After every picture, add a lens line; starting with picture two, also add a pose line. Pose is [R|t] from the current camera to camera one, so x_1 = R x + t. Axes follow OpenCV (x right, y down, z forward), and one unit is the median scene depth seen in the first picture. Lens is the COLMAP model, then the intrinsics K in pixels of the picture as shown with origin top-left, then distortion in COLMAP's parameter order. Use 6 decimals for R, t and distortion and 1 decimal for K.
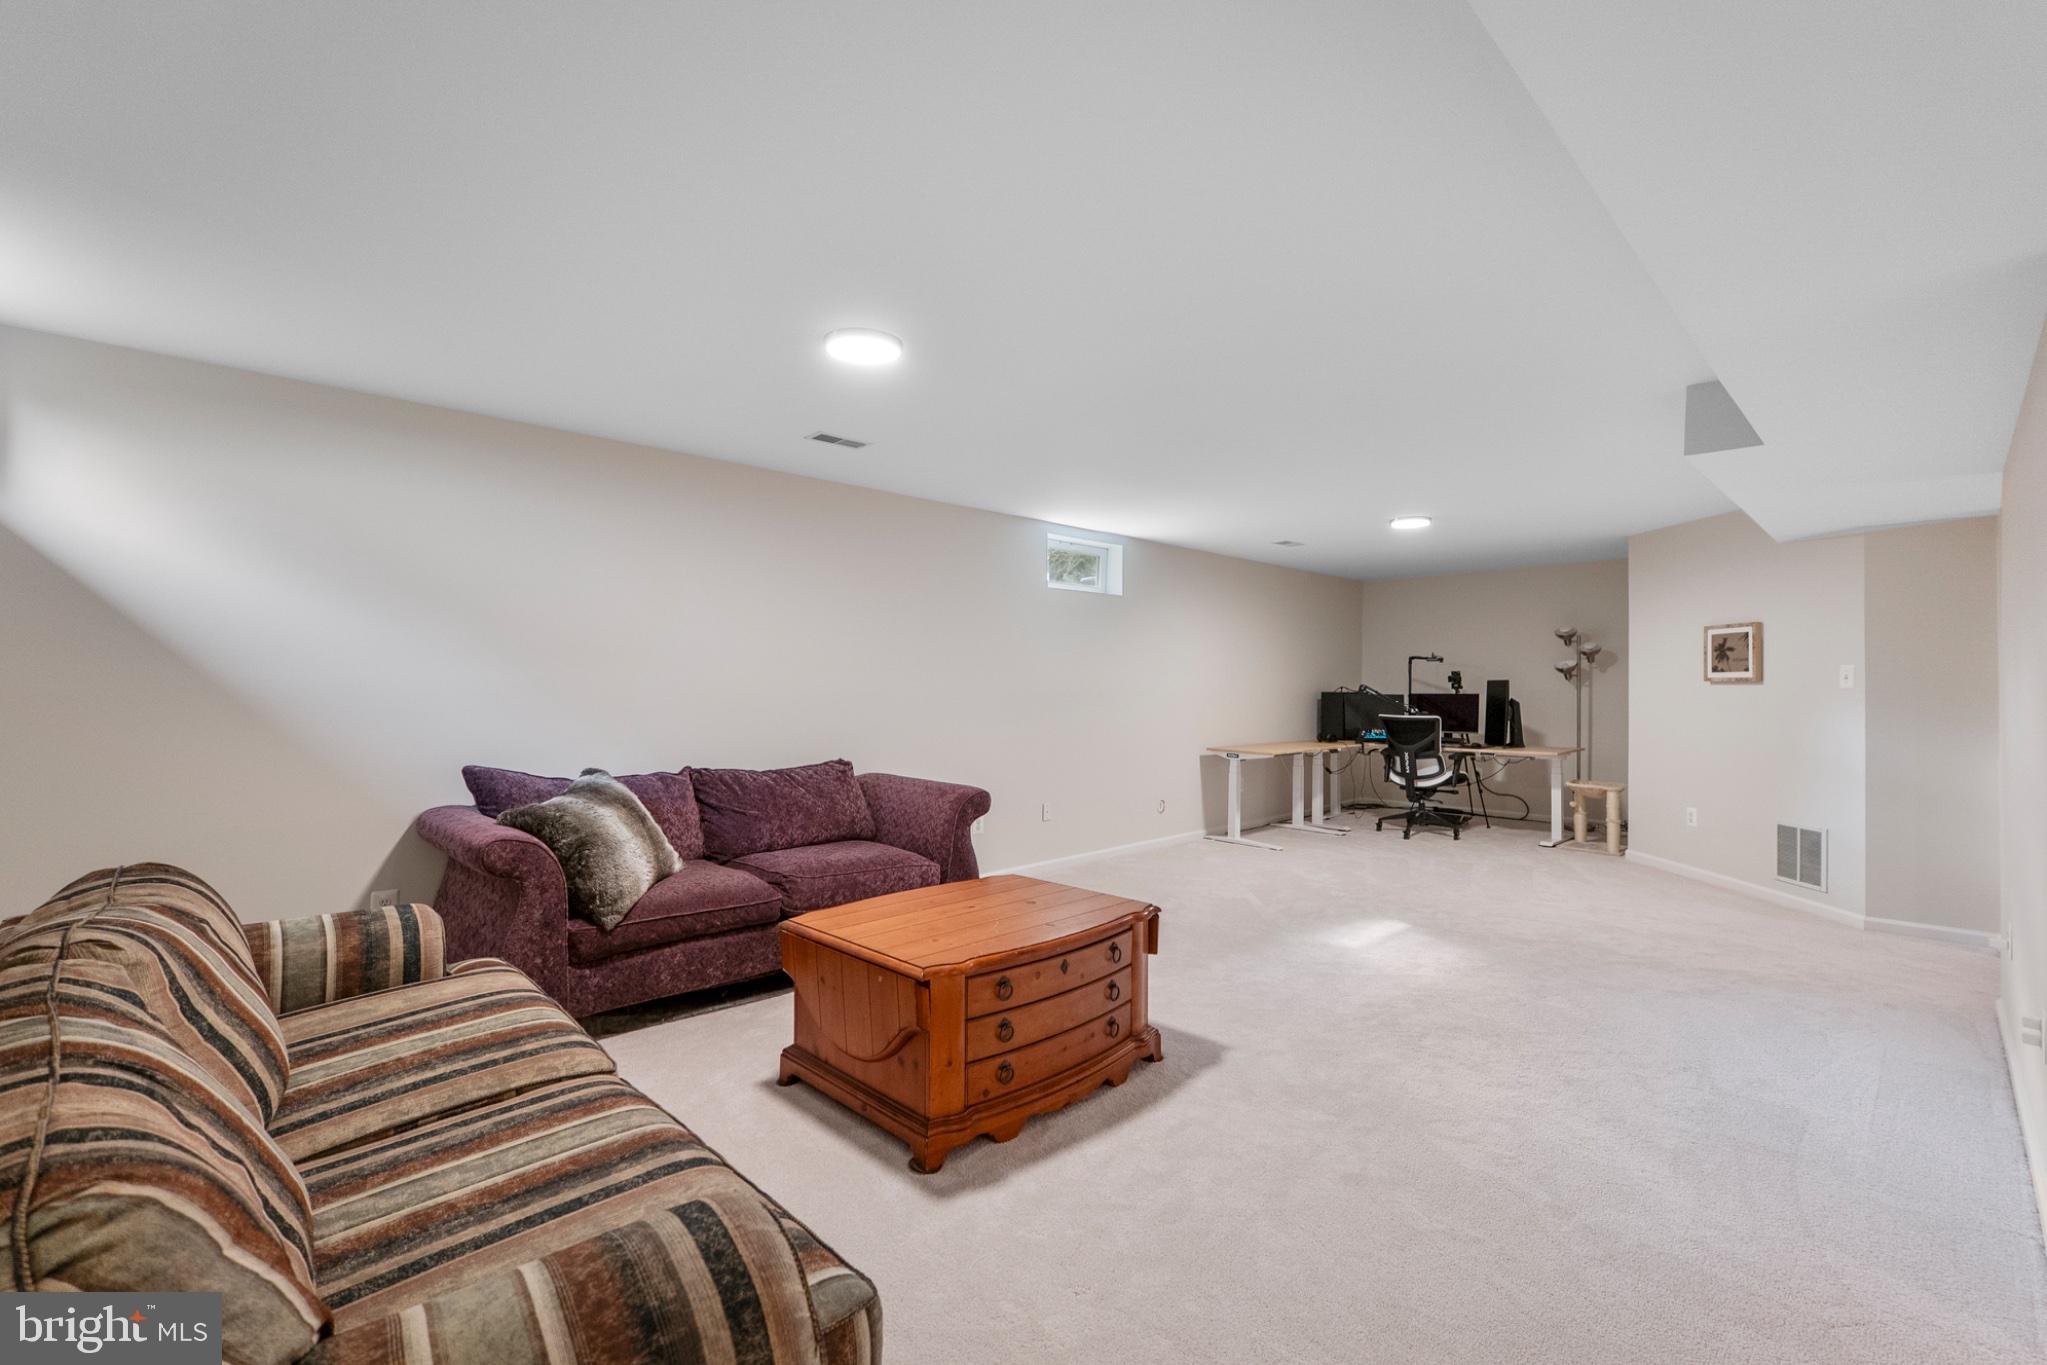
lens RADIAL K [[887.4, 0, 1022.7], [0, 887.4, 693.9], [0, 0, 1]] dist [0.005322, 0.001050]
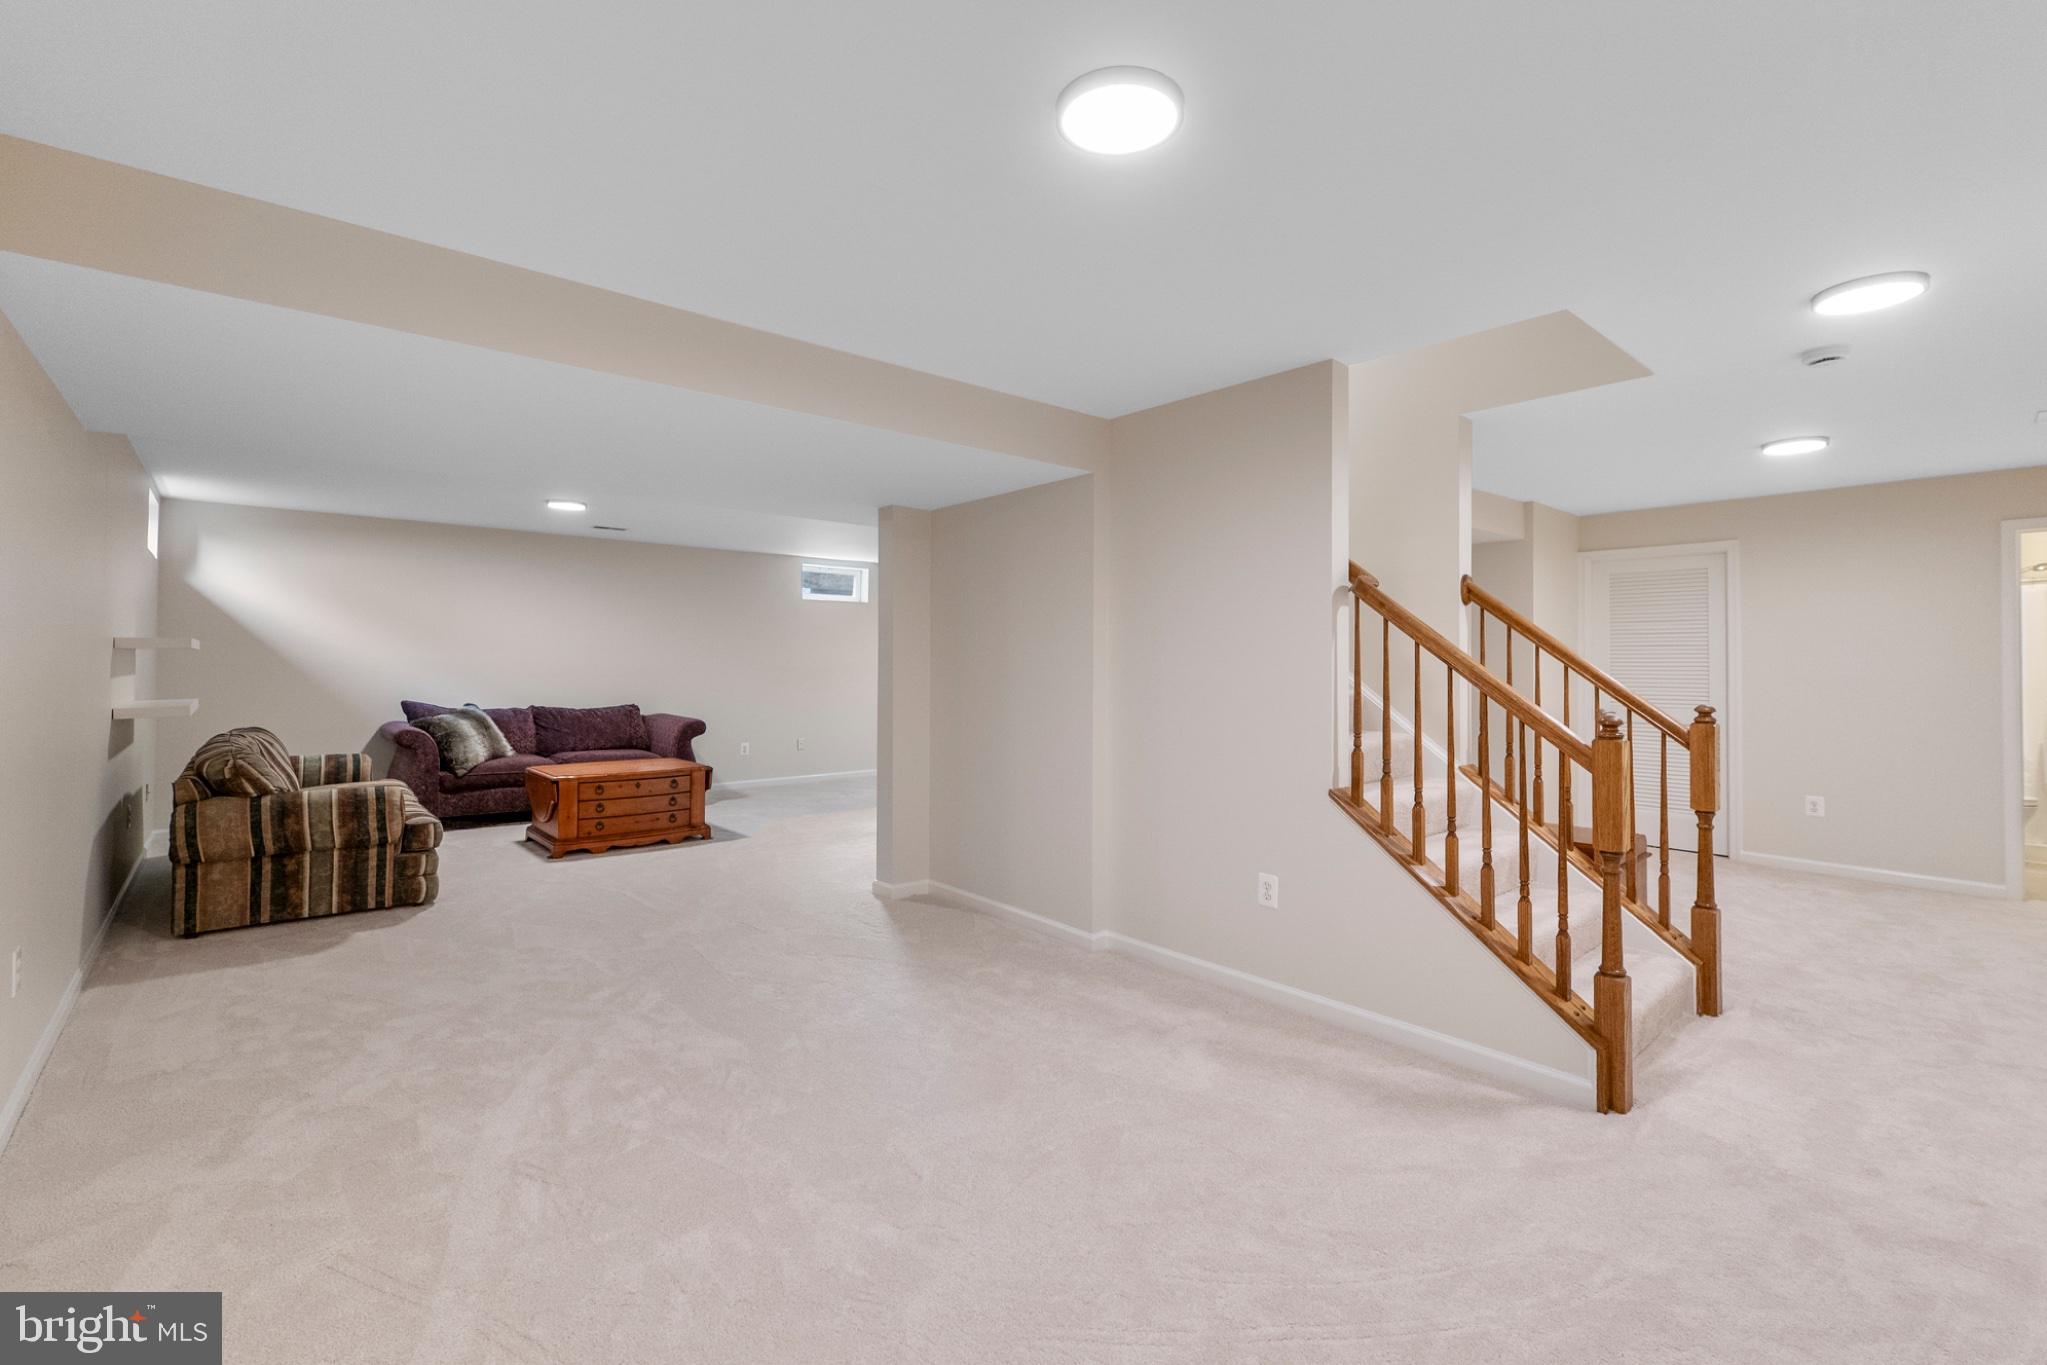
lens RADIAL K [[887.4, 0, 1024.1], [0, 887.4, 661.1], [0, 0, 1]] dist [0.005322, 0.001050]
pose [[0.997990, 0.000749, -0.063370, 0.992850], [-0.001701, 0.999886, -0.014972, 0.021055], [0.063351, 0.015050, 0.997878, -1.012943]]
